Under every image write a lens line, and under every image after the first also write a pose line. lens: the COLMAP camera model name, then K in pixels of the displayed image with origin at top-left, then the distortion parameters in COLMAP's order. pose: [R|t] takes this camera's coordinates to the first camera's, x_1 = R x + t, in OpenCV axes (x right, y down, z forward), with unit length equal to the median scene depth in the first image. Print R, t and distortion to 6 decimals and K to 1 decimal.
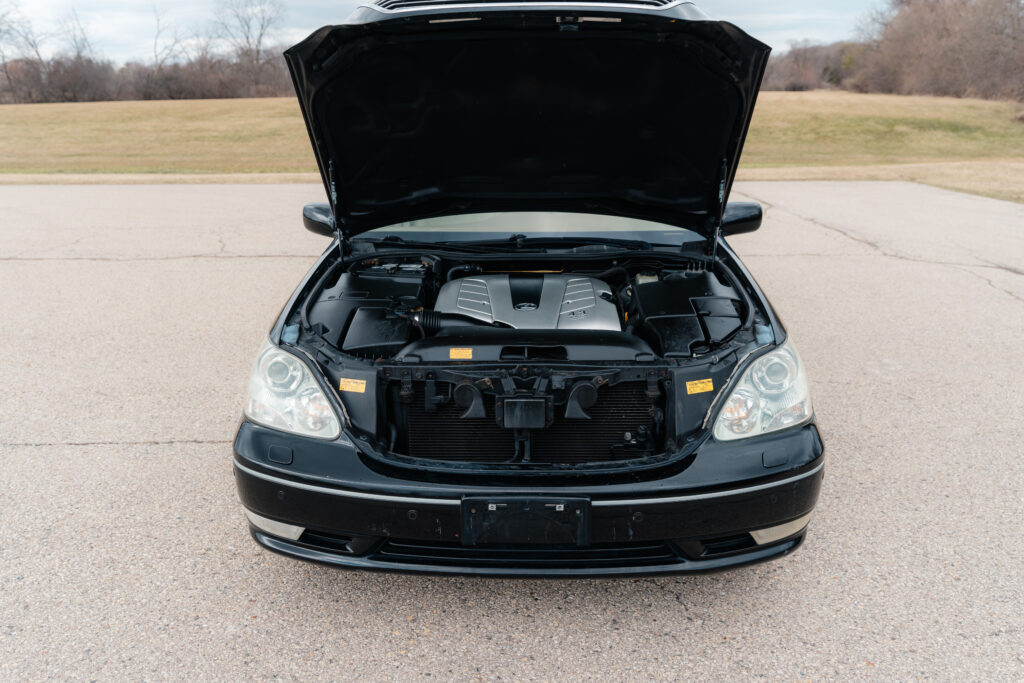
lens RADIAL K [[789.8, 0, 512.0], [0, 789.8, 341.5], [0, 0, 1]] dist [-0.006796, 0.000028]
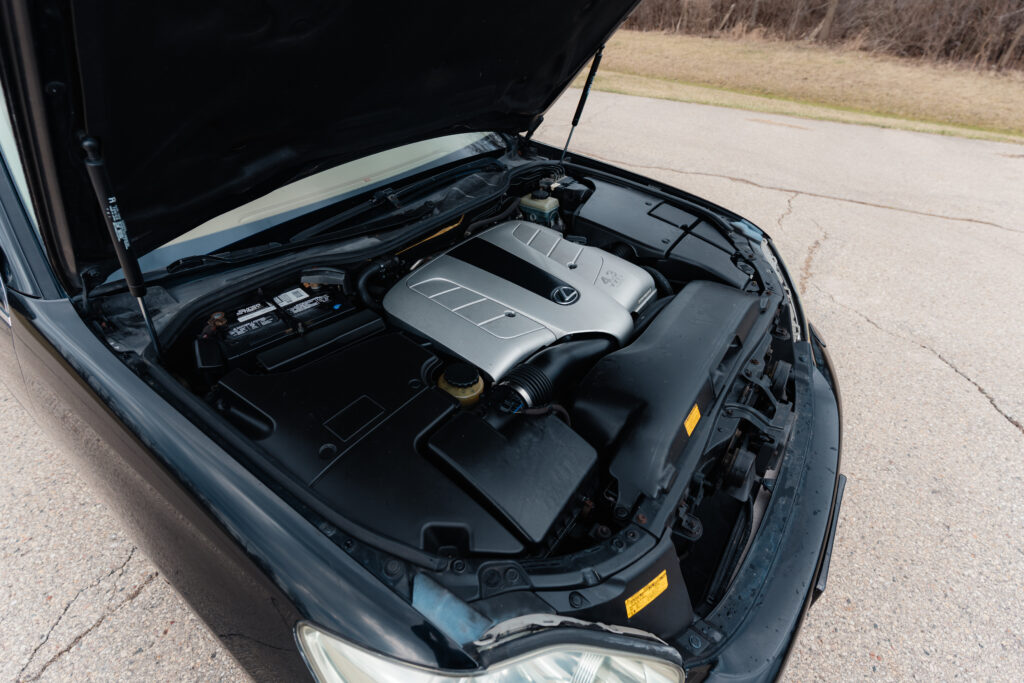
lens RADIAL K [[487.2, 0, 512.0], [0, 487.2, 341.5], [0, 0, 1]] dist [0.002824, -0.000105]
pose [[0.568005, -0.489267, 0.661807, -0.368499], [0.225741, 0.865892, 0.446400, -0.245390], [-0.791462, -0.104161, 0.602278, 0.846006]]
